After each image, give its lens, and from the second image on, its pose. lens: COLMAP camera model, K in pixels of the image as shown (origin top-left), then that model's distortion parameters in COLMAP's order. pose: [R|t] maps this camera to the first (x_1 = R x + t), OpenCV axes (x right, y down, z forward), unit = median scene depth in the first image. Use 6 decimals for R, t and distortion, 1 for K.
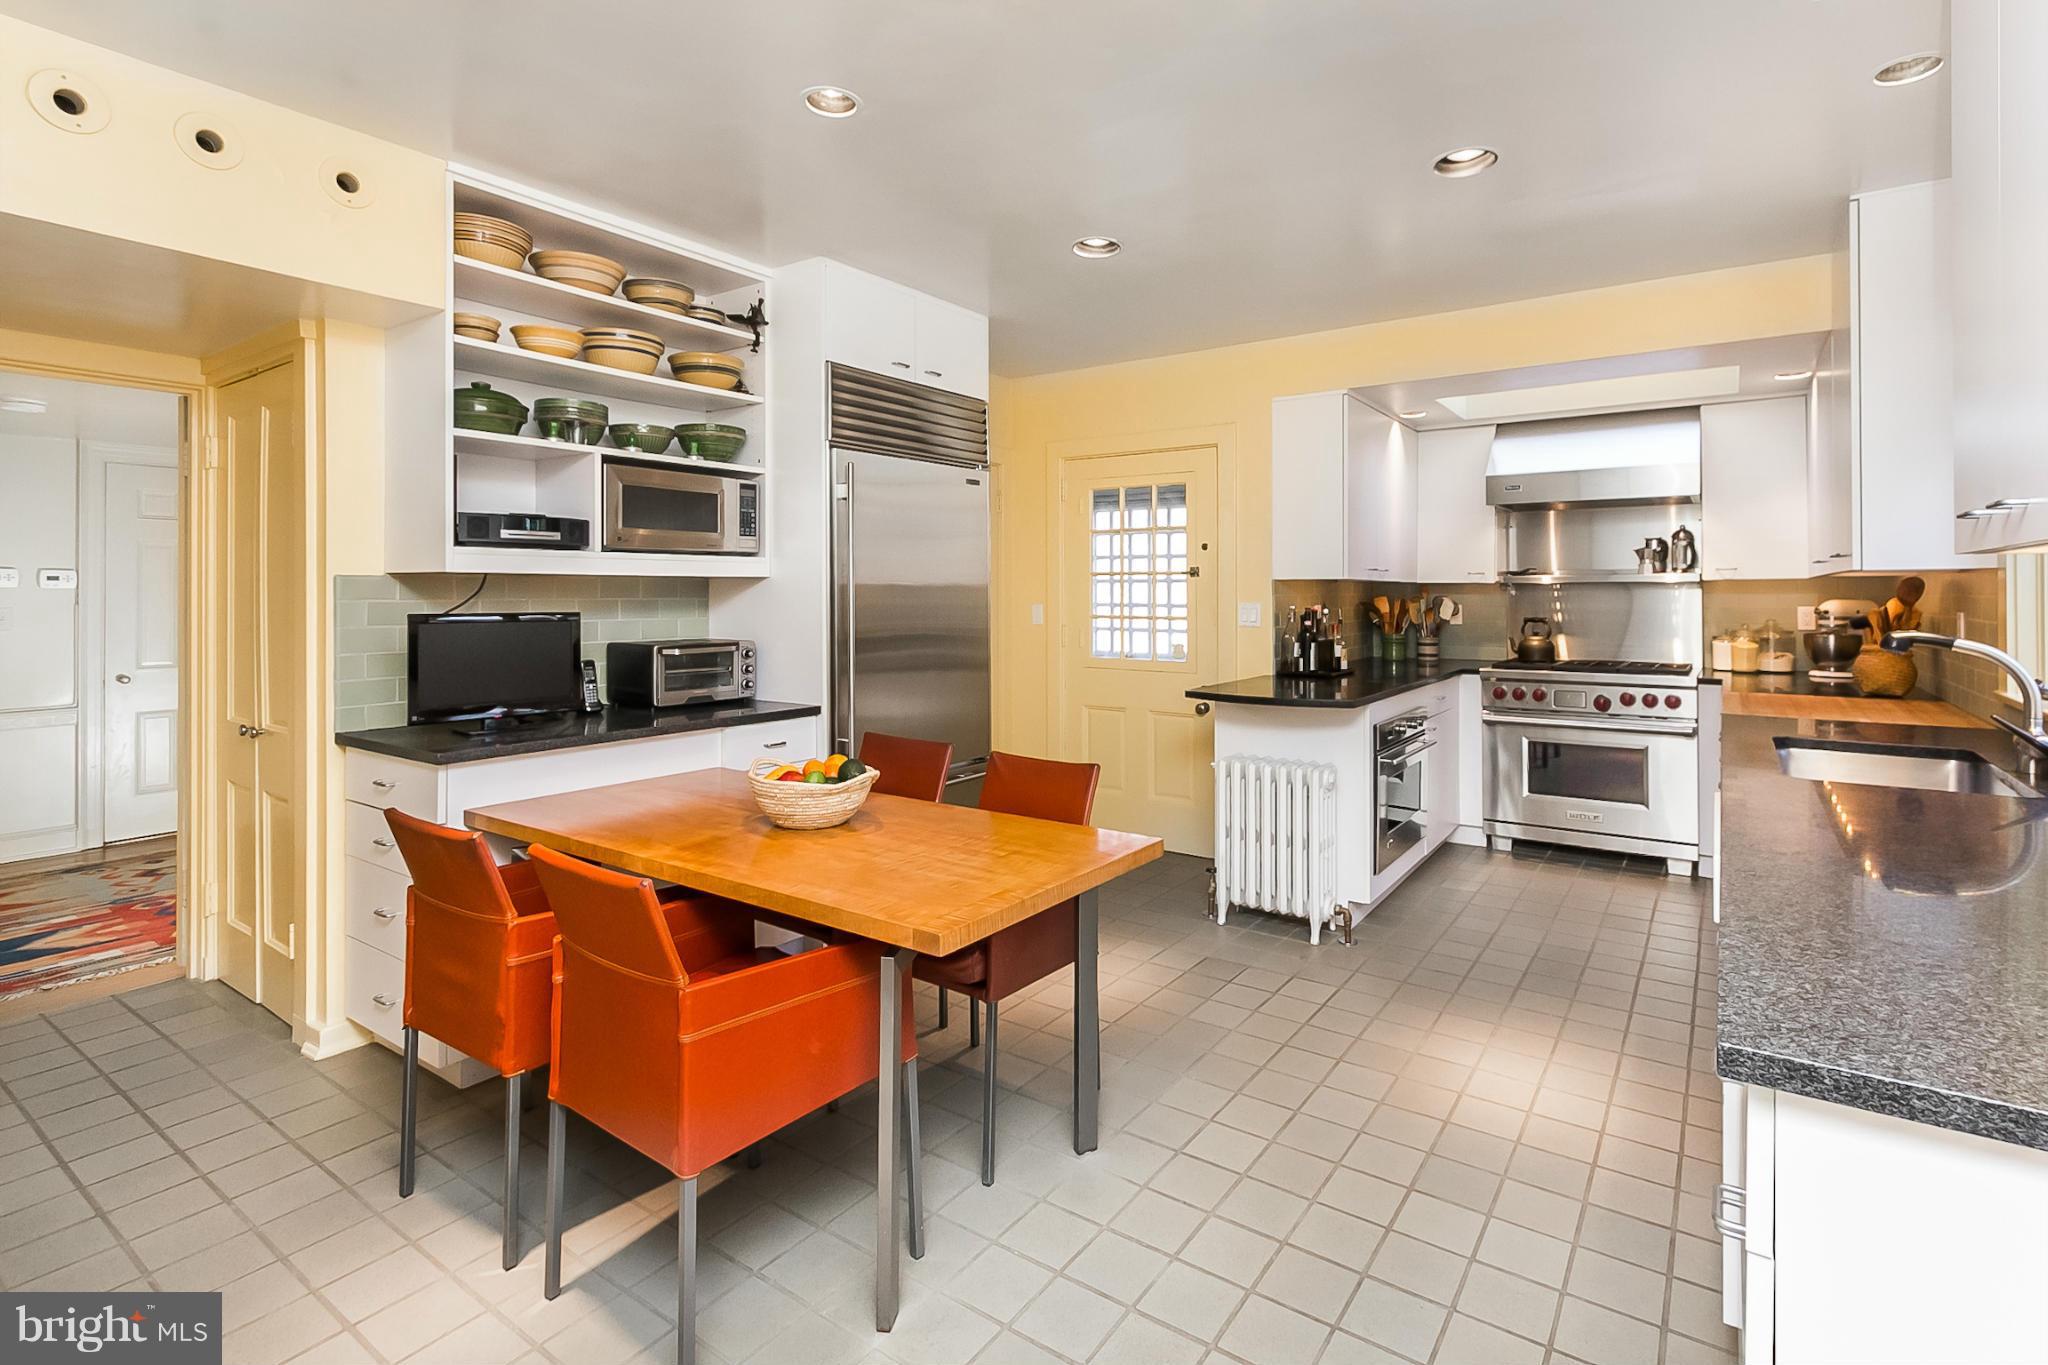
lens RADIAL K [[981.3, 0, 1057.3], [0, 981.3, 588.7], [0, 0, 1]] dist [0.000262, 0.000321]
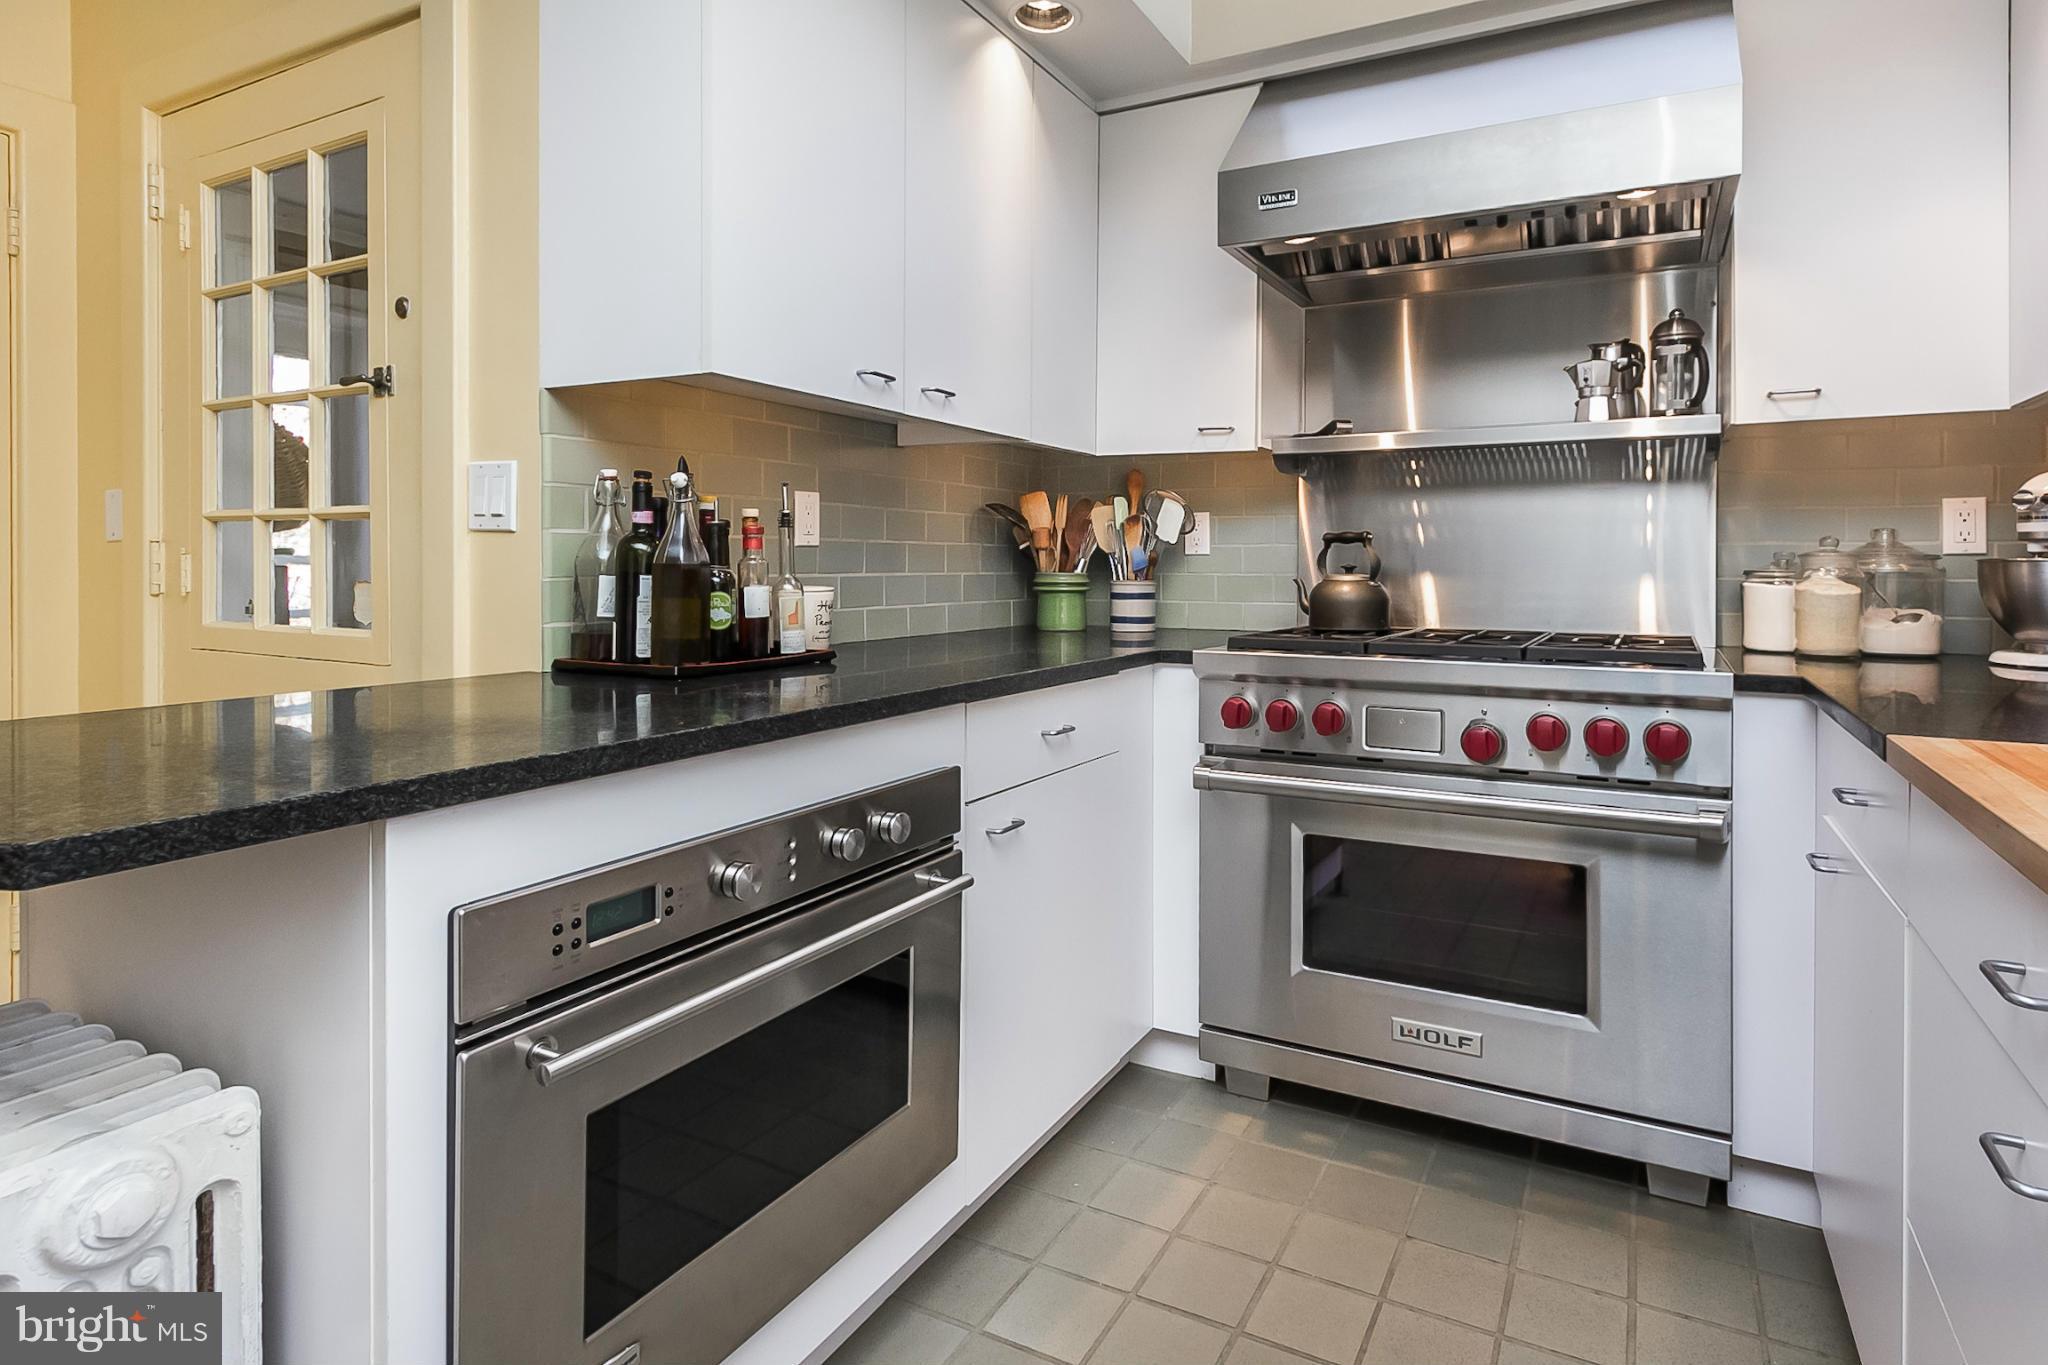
lens RADIAL K [[1025.2, 0, 1058.1], [0, 1025.2, 577.8], [0, 0, 1]] dist [-0.002228, -0.000325]
pose [[0.996795, 0.002177, 0.079972, 0.346773], [-0.003306, 0.999897, 0.013988, 0.046949], [-0.079933, -0.014208, 0.996699, 0.597274]]
